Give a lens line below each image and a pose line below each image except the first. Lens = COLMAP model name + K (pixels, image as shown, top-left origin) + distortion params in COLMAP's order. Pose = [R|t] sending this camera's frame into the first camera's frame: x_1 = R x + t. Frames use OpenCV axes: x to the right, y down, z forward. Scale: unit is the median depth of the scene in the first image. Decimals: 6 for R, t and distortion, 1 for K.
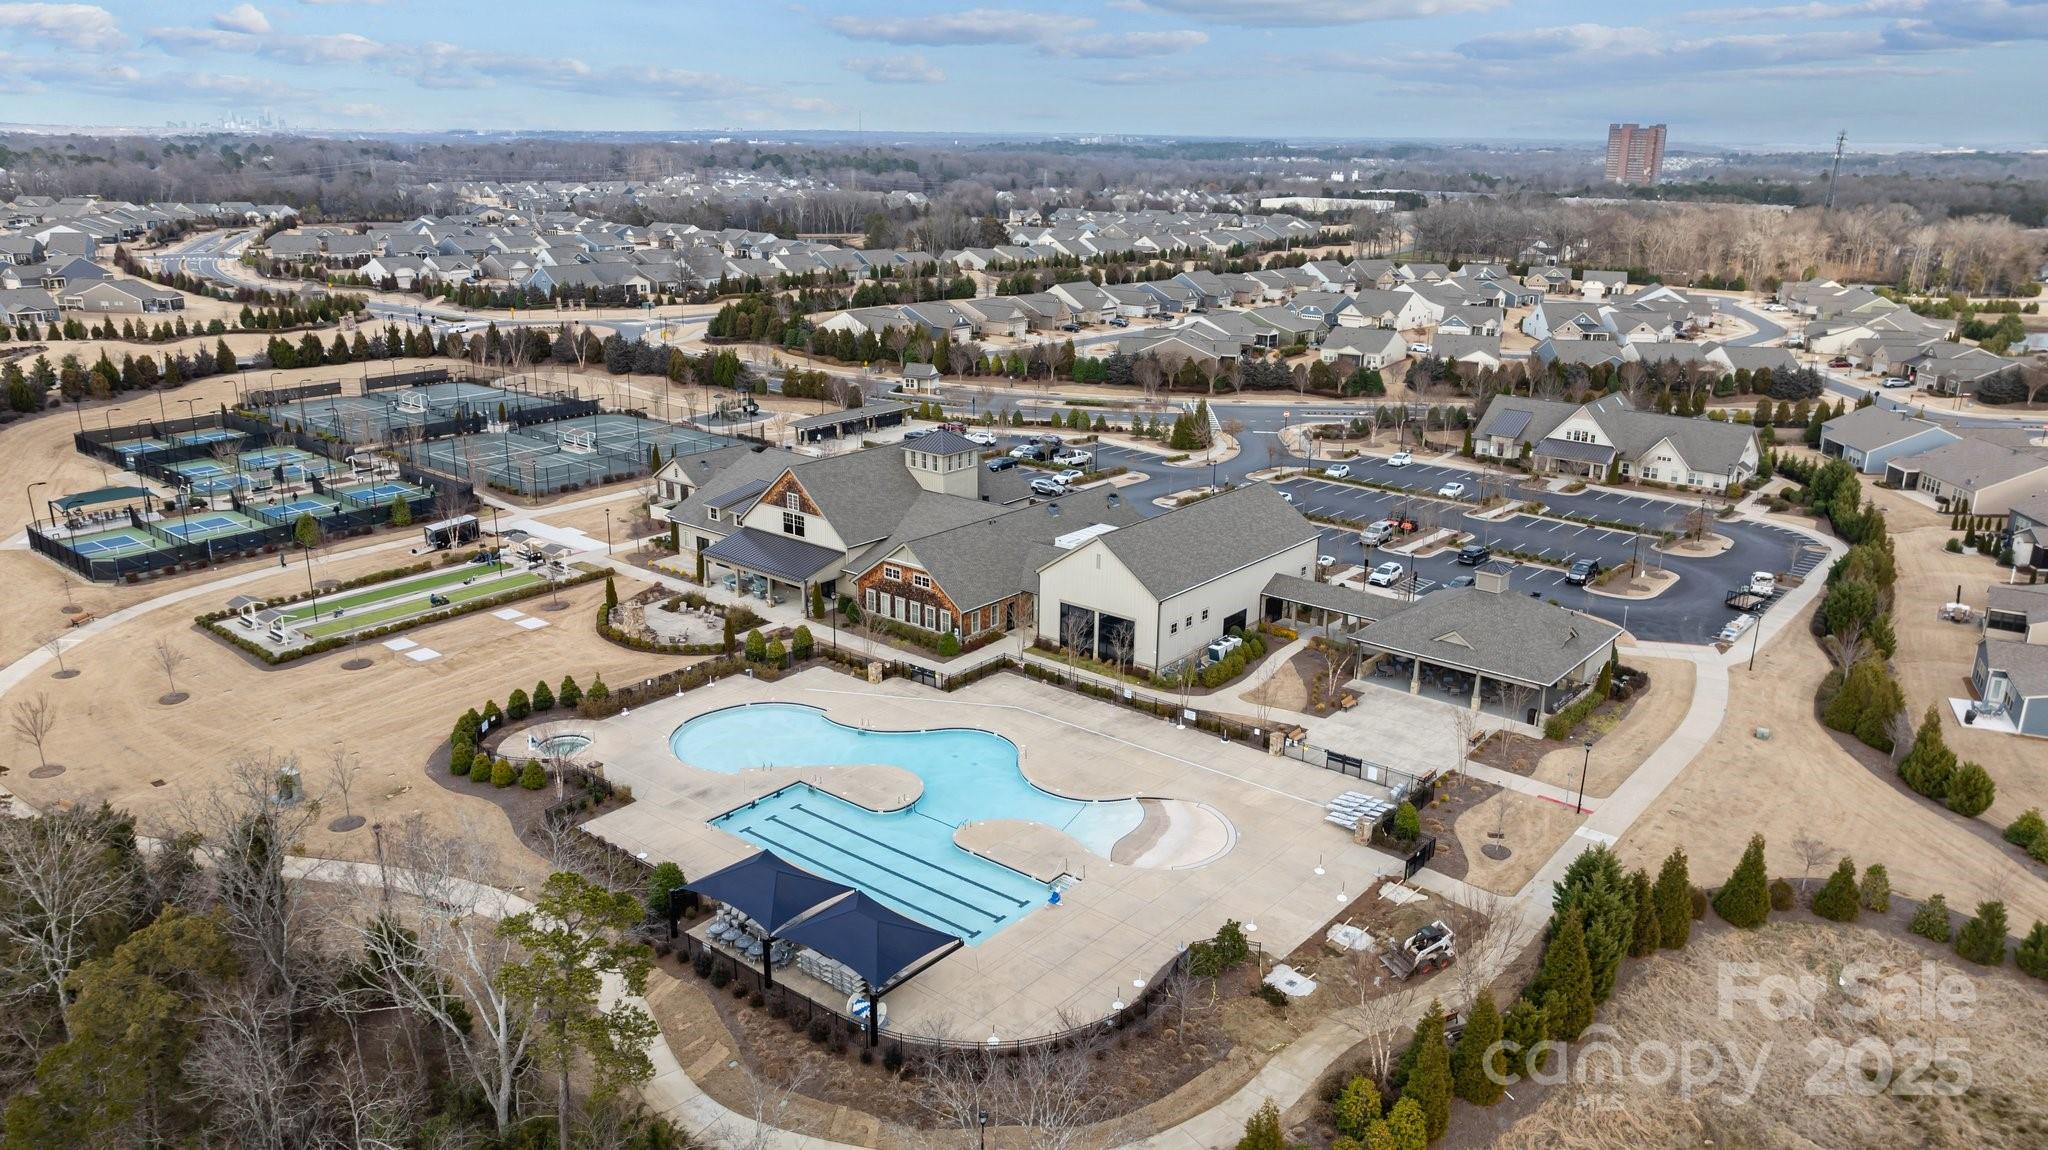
lens RADIAL K [[1441.4, 0, 1024.0], [0, 1441.4, 575.0], [0, 0, 1]] dist [-0.016497, -0.001966]
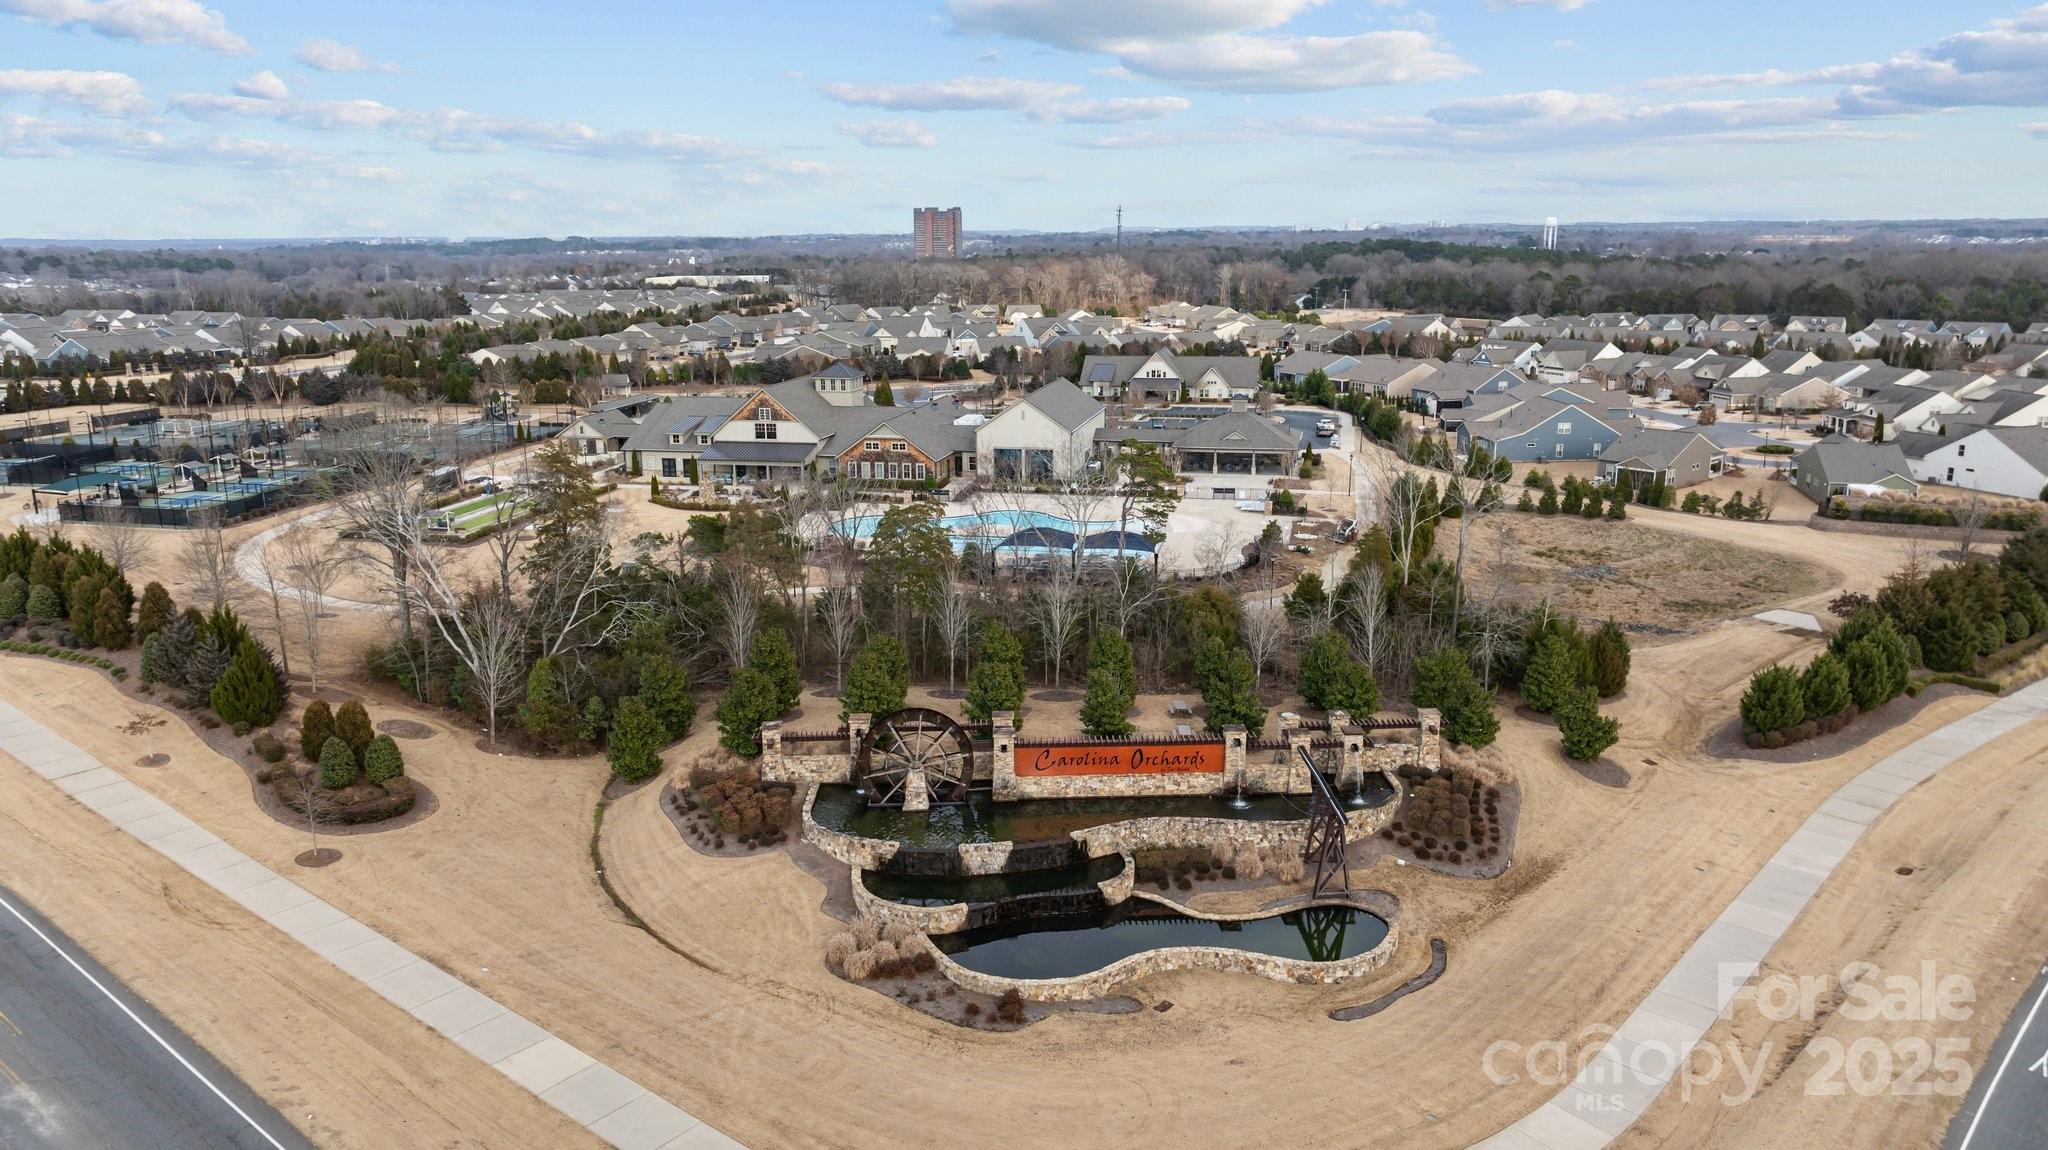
lens RADIAL K [[1441.4, 0, 1024.0], [0, 1441.4, 575.0], [0, 0, 1]] dist [-0.016497, -0.001966]
pose [[0.888121, -0.123717, 0.442645, -0.609912], [0.151601, 0.988045, -0.028017, 0.189847], [-0.433887, 0.091988, 0.896259, -0.349509]]
